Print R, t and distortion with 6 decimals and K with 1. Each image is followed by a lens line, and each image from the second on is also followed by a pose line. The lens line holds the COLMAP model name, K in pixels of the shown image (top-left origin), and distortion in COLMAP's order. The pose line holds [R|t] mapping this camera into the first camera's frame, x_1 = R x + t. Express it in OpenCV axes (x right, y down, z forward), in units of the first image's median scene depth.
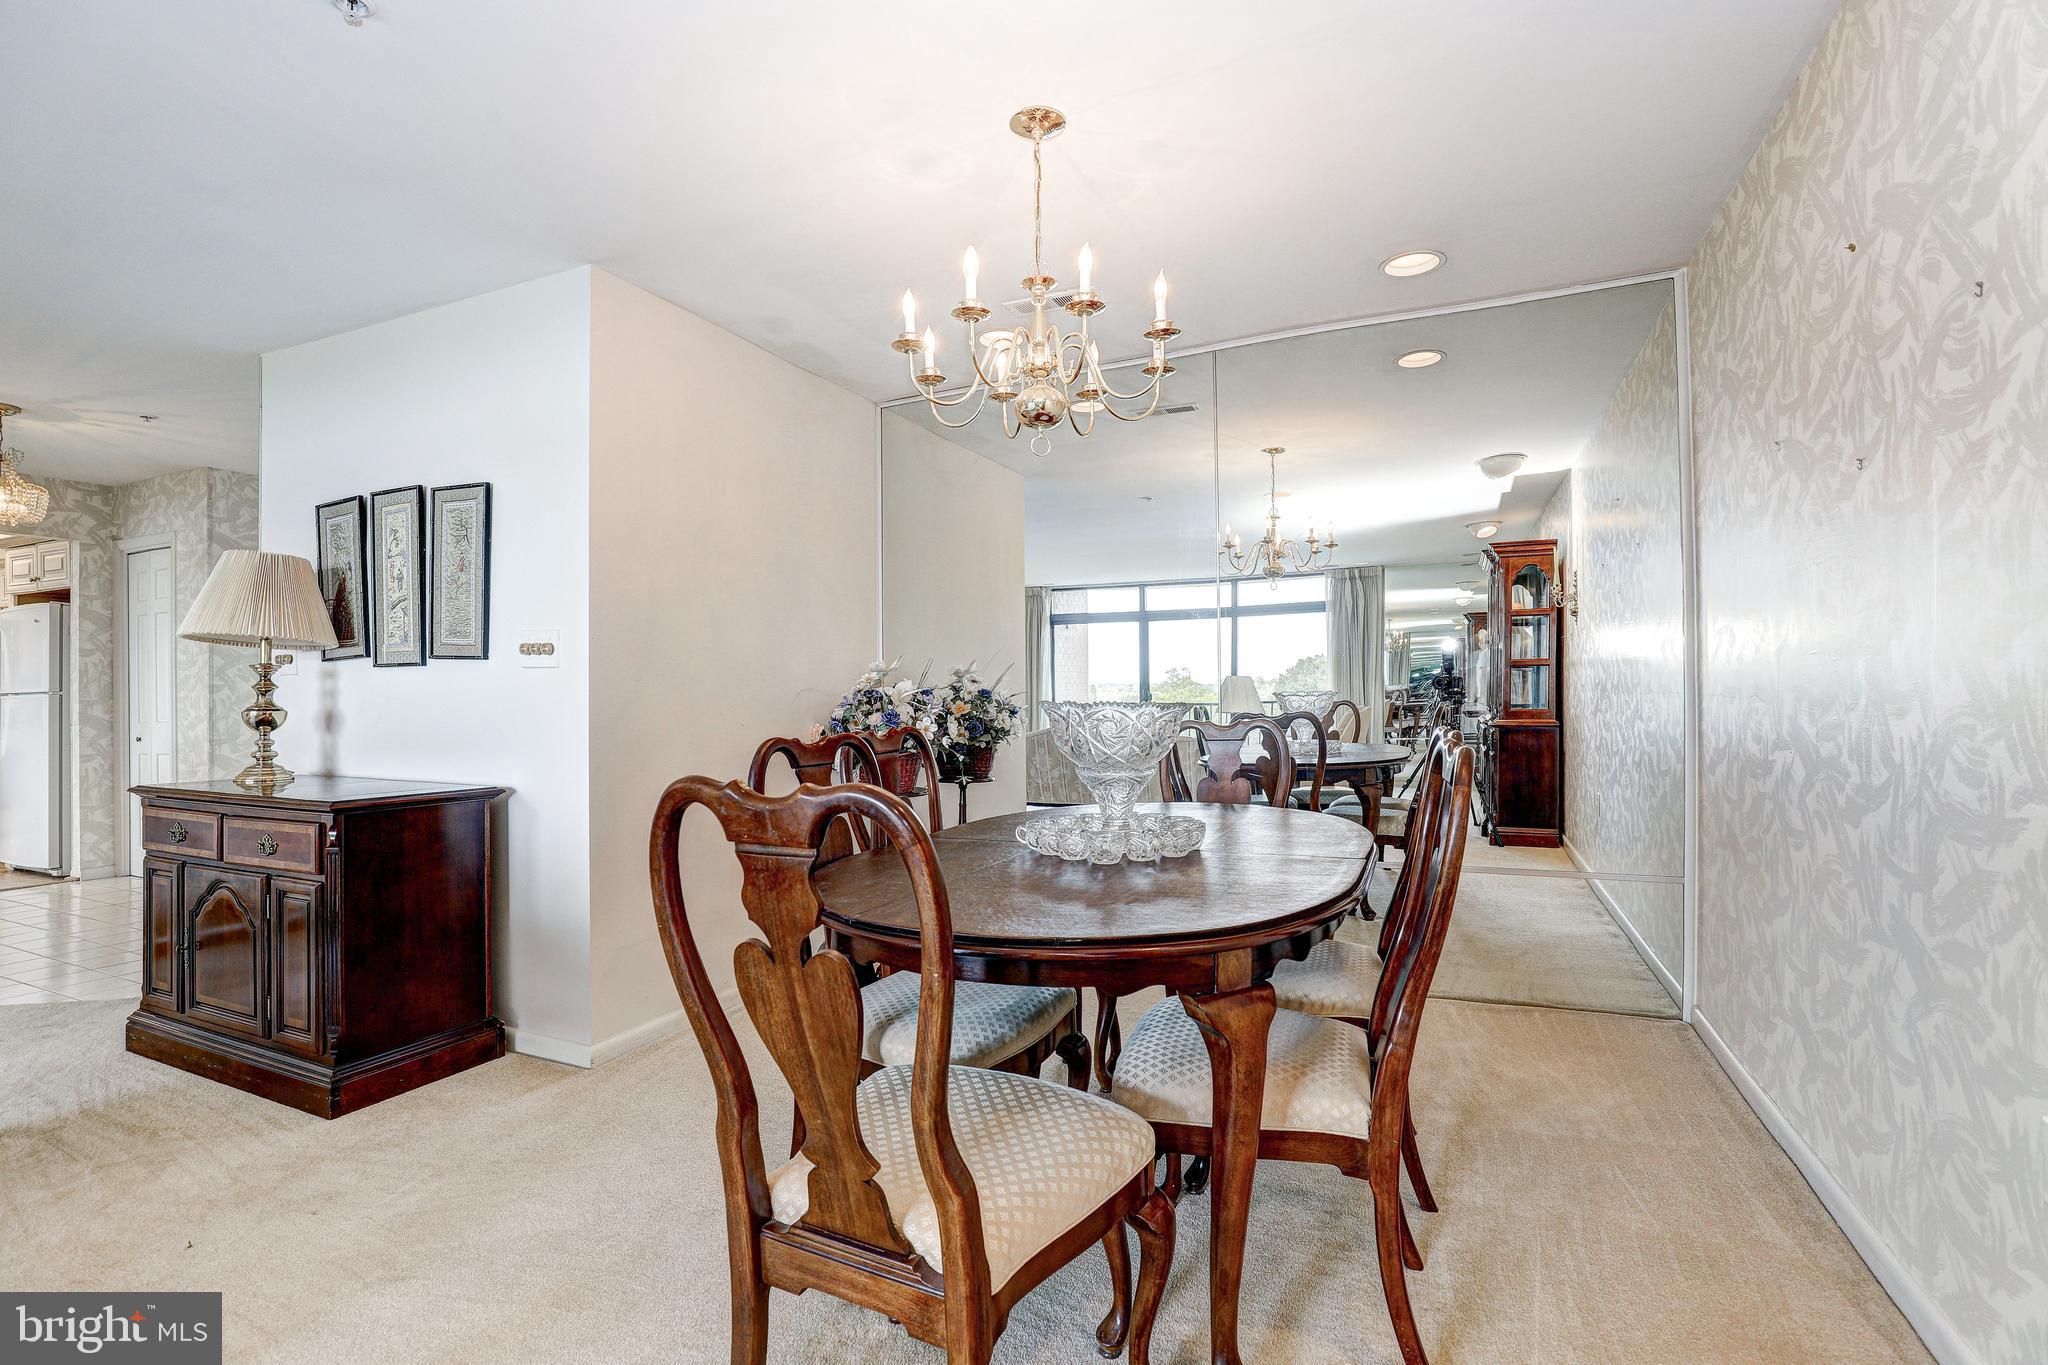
lens RADIAL K [[941.5, 0, 991.8], [0, 941.5, 682.3], [0, 0, 1]] dist [-0.037840, 0.013276]
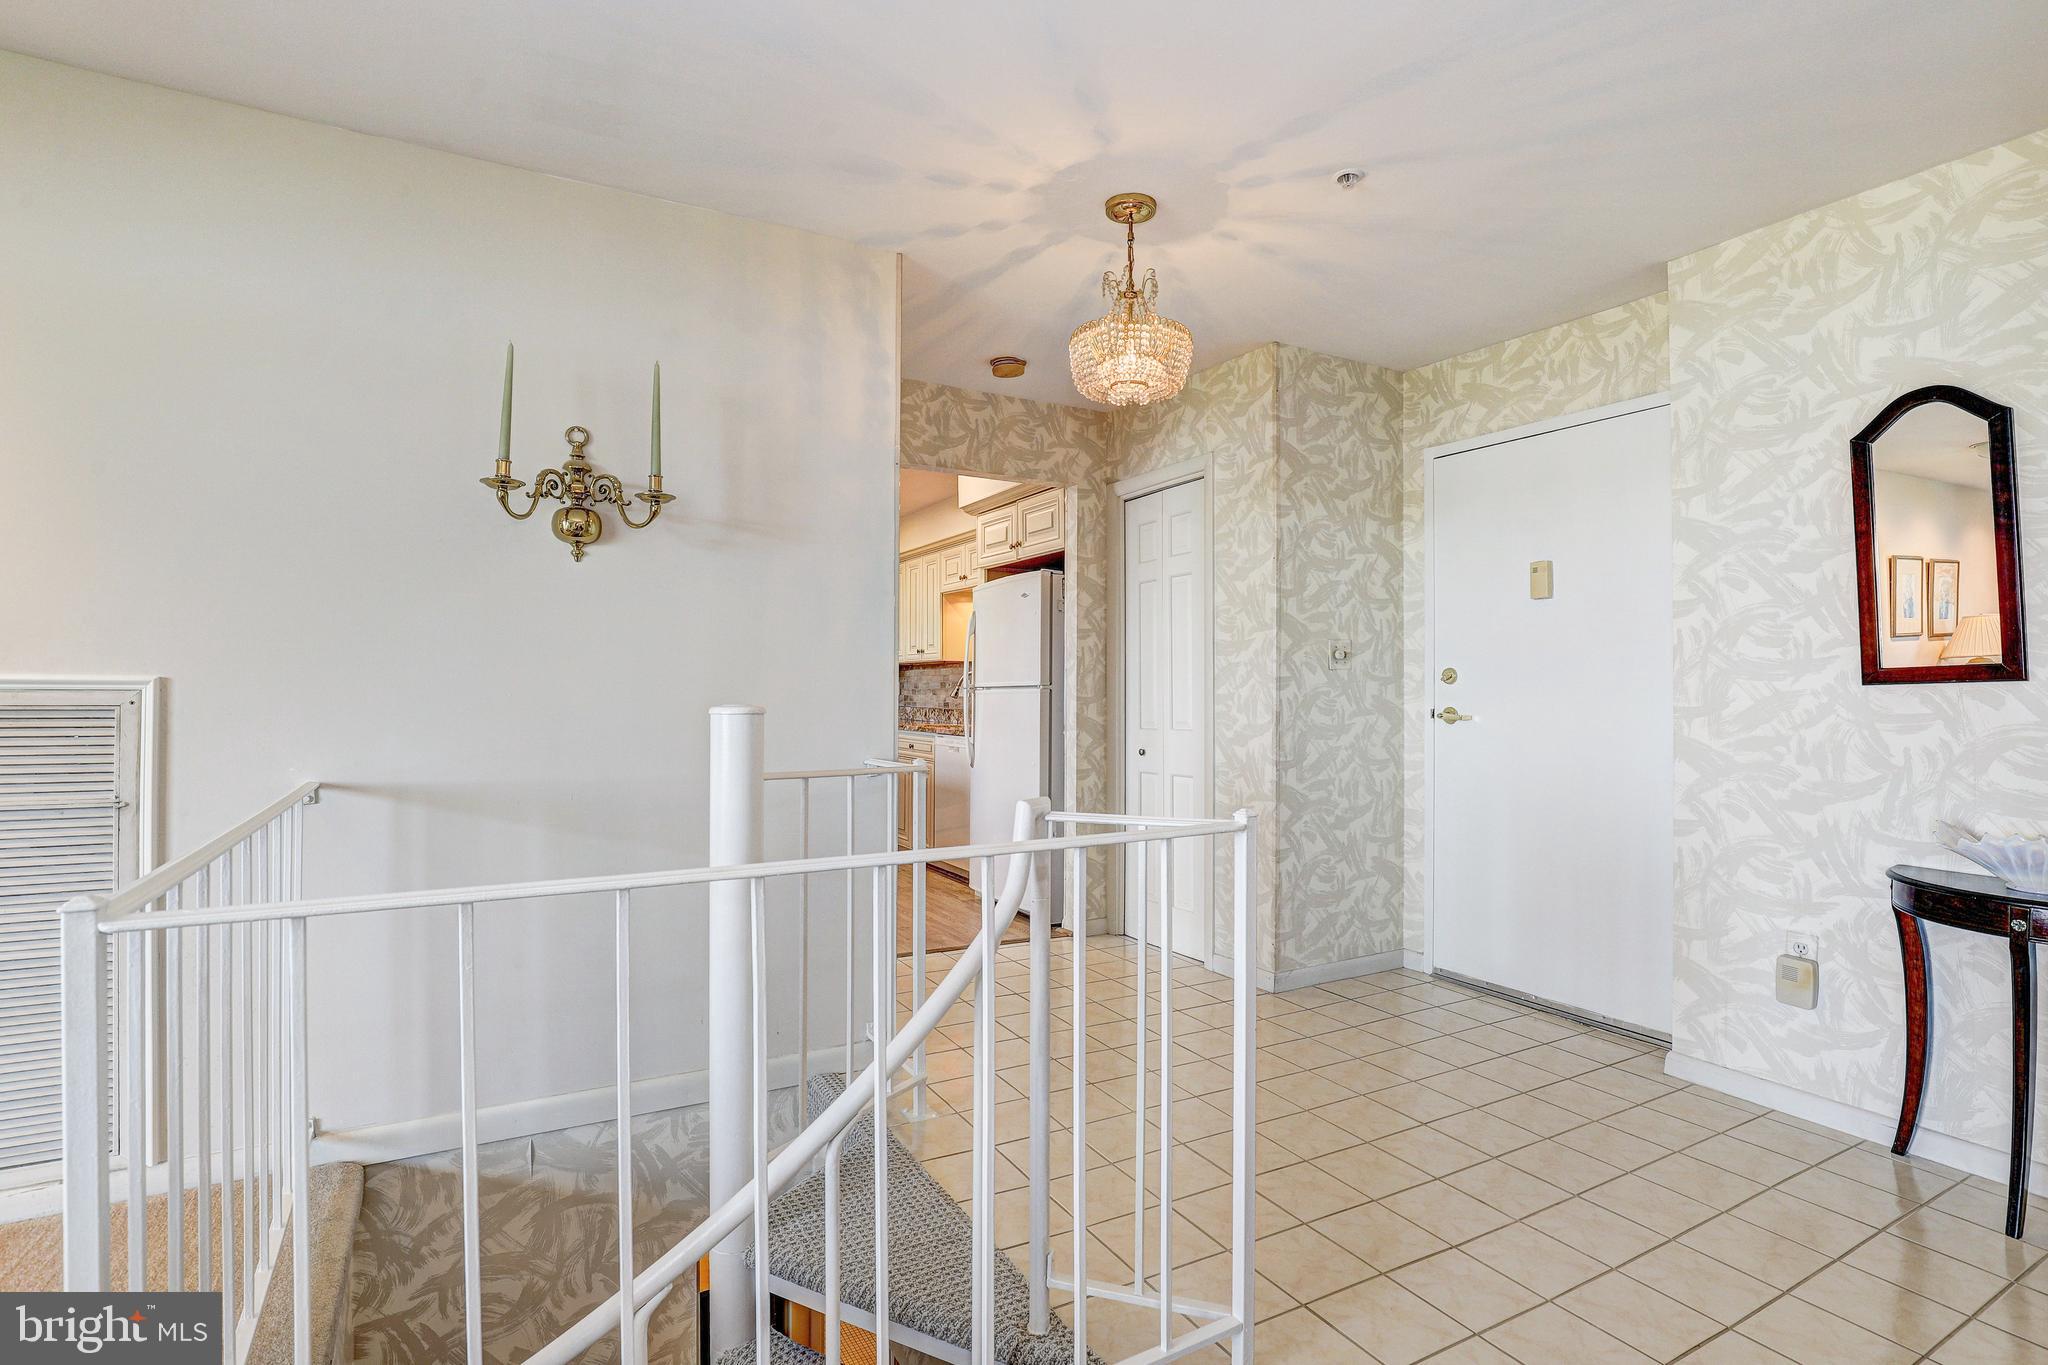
lens RADIAL K [[941.5, 0, 961.3], [0, 941.5, 685.5], [0, 0, 1]] dist [-0.037840, 0.013276]
pose [[0.792975, 0.008516, -0.609195, -0.595616], [-0.006501, 0.999964, 0.005518, 0.006289], [0.609220, -0.000415, 0.793002, 0.328290]]
